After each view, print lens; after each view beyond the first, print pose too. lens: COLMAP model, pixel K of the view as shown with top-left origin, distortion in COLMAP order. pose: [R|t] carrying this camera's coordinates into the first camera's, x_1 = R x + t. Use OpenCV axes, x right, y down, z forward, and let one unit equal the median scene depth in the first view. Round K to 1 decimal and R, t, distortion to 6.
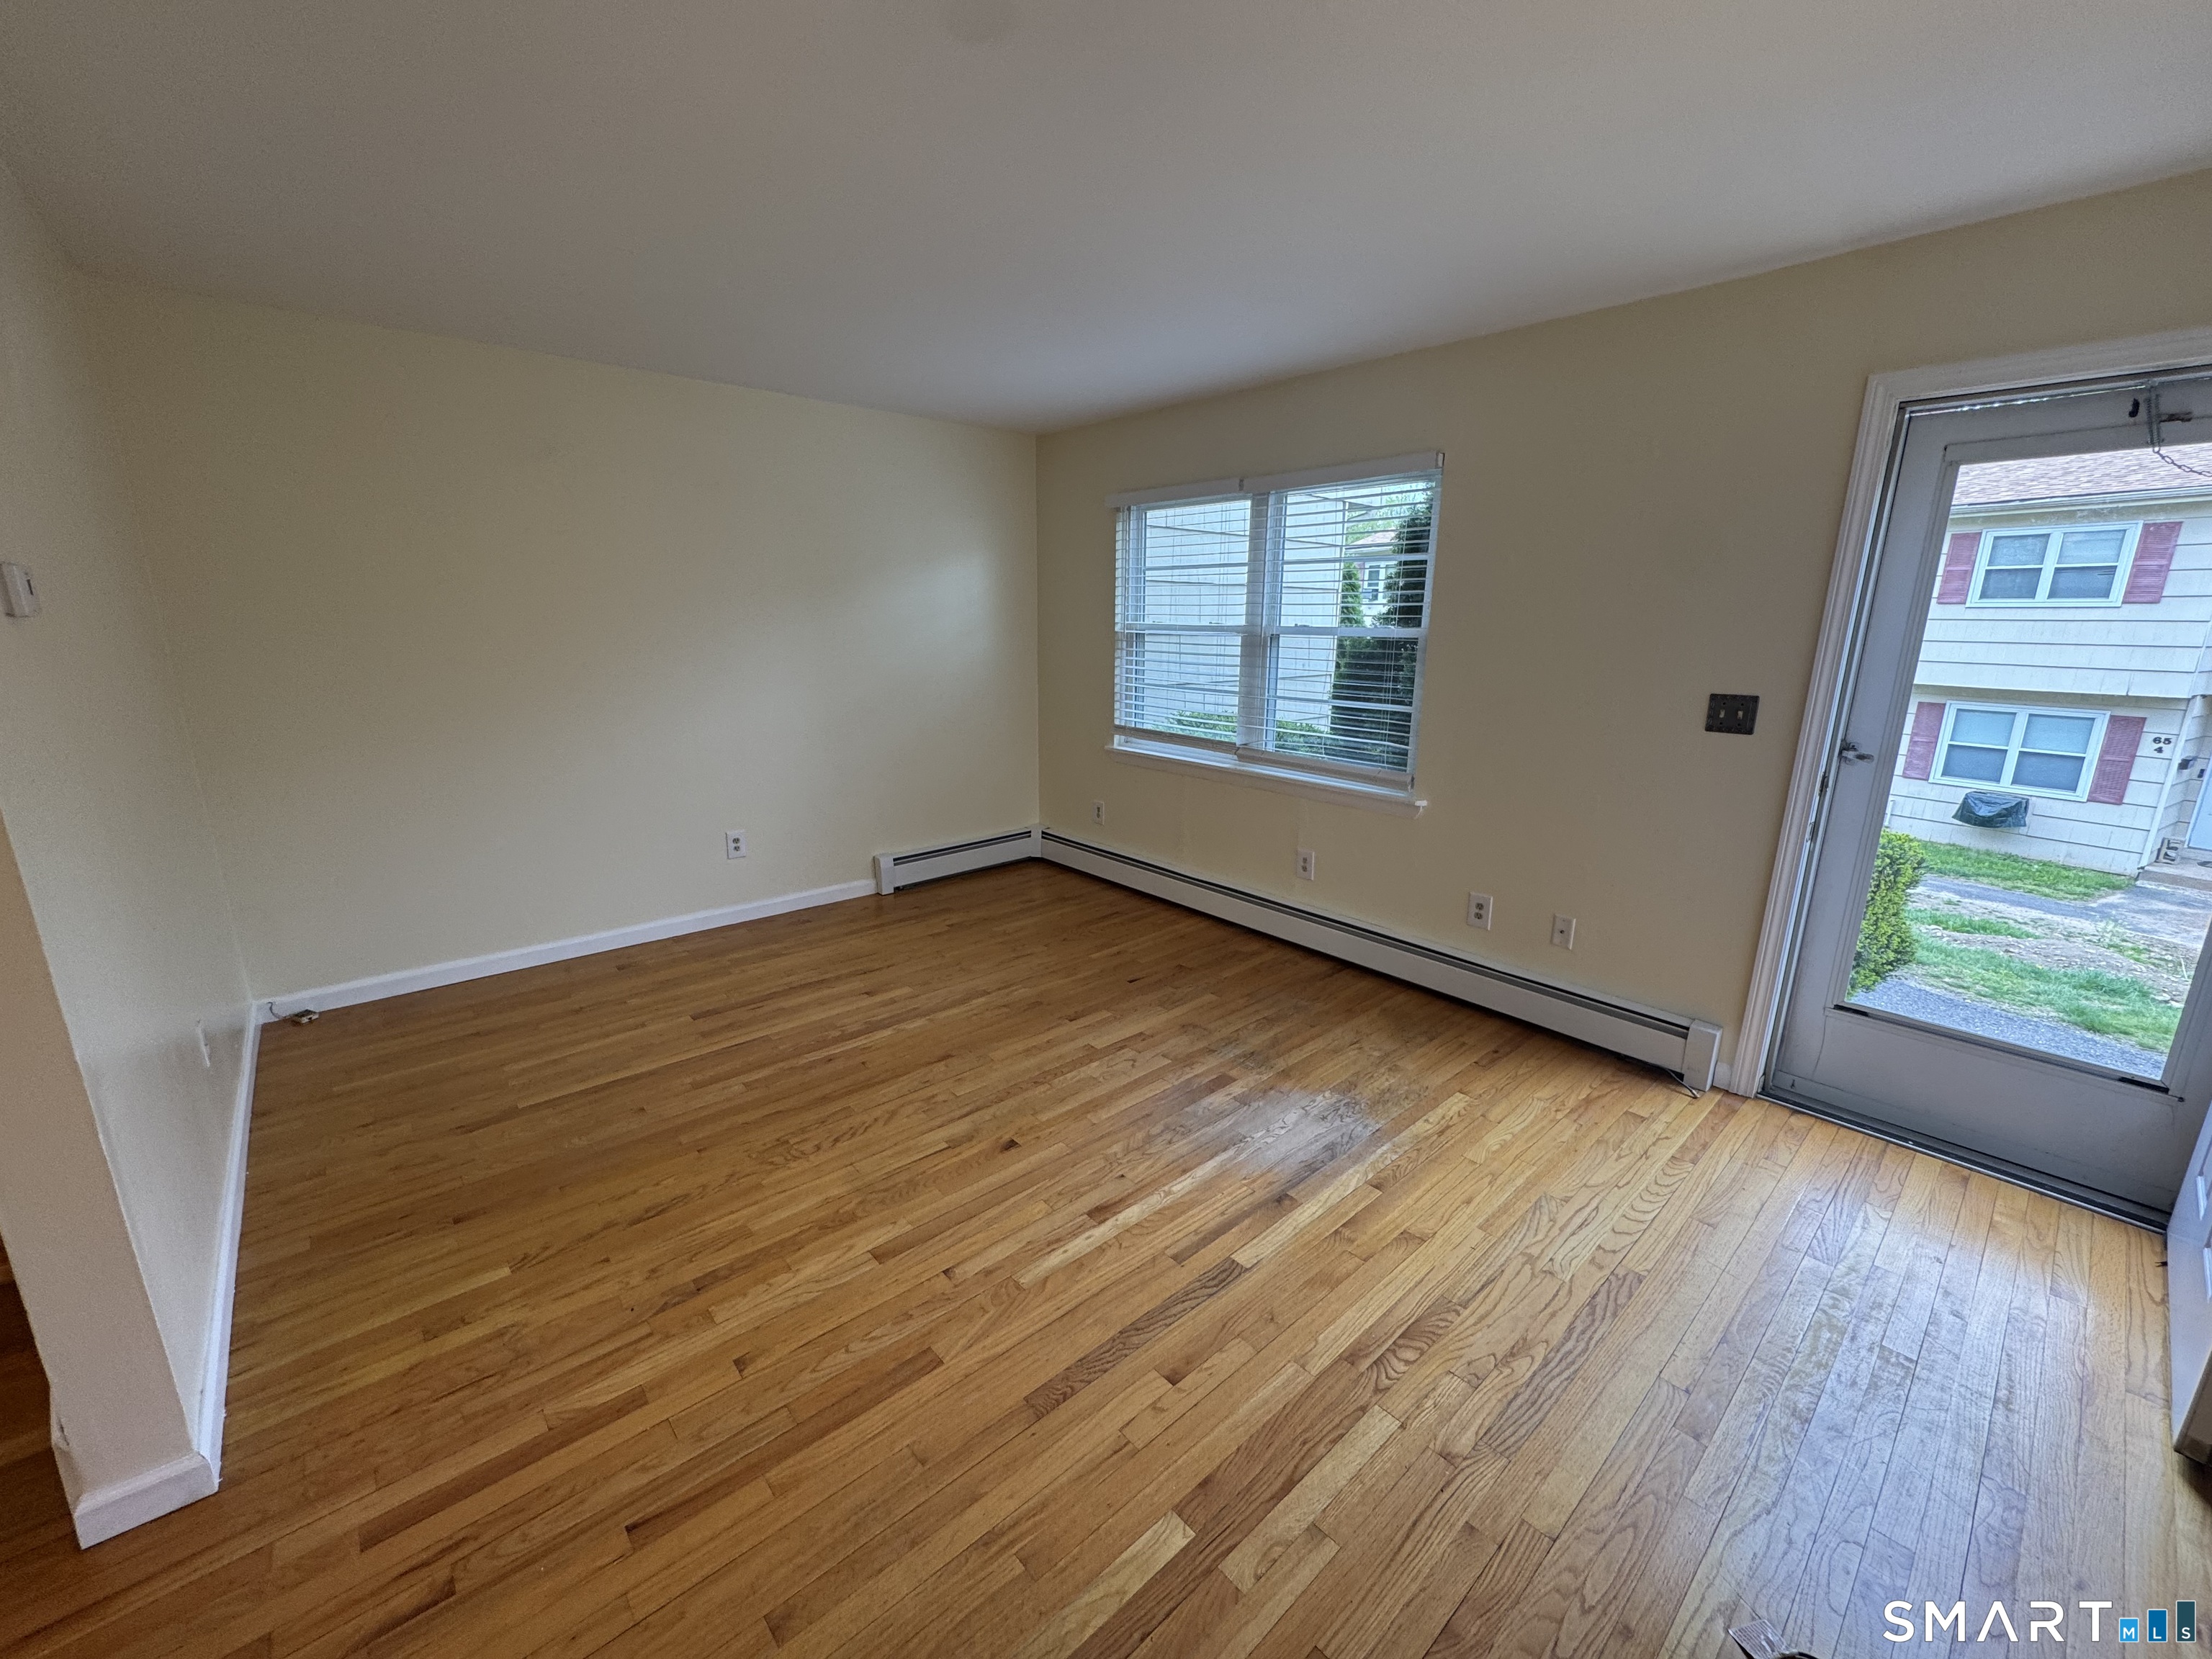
lens RADIAL K [[886.0, 0, 1102.1], [0, 886.0, 827.6], [0, 0, 1]] dist [-0.001670, -0.000081]
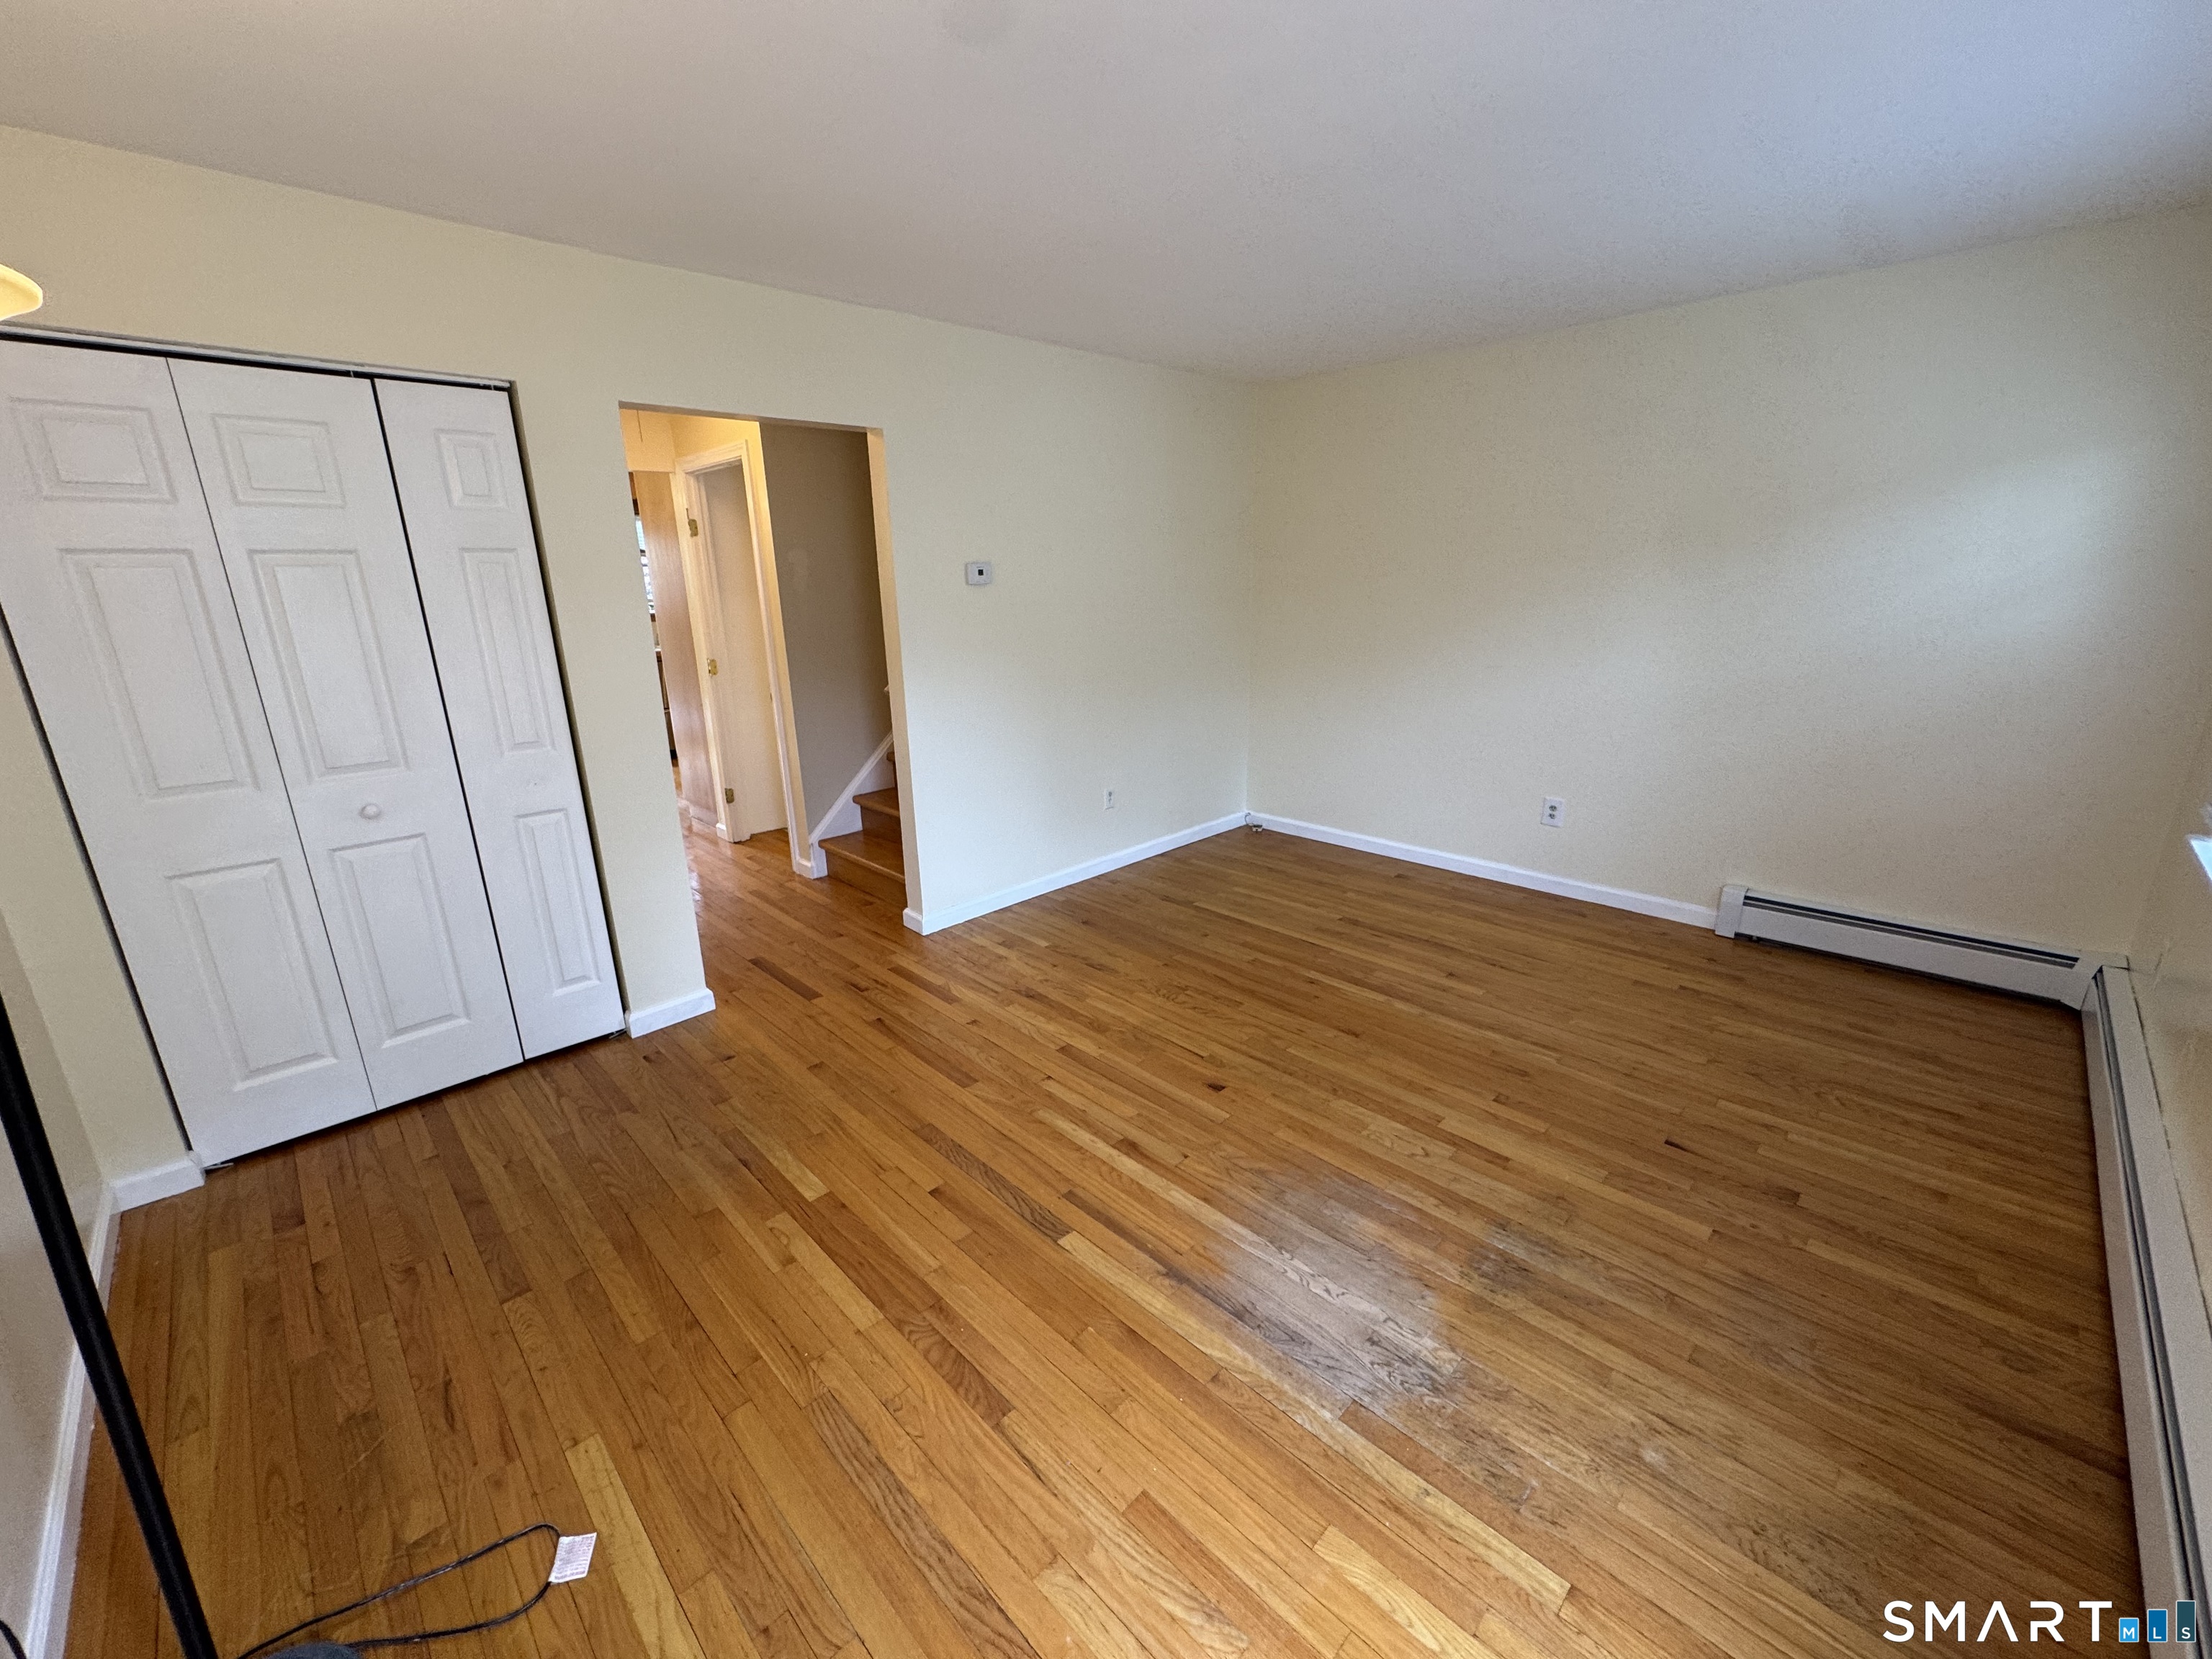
lens RADIAL K [[886.0, 0, 1102.1], [0, 886.0, 827.6], [0, 0, 1]] dist [-0.001670, -0.000081]
pose [[0.052573, 0.265876, -0.962573, 0.728509], [-0.214486, 0.944416, 0.249147, -0.147112], [0.975311, 0.193360, 0.106677, 0.618621]]
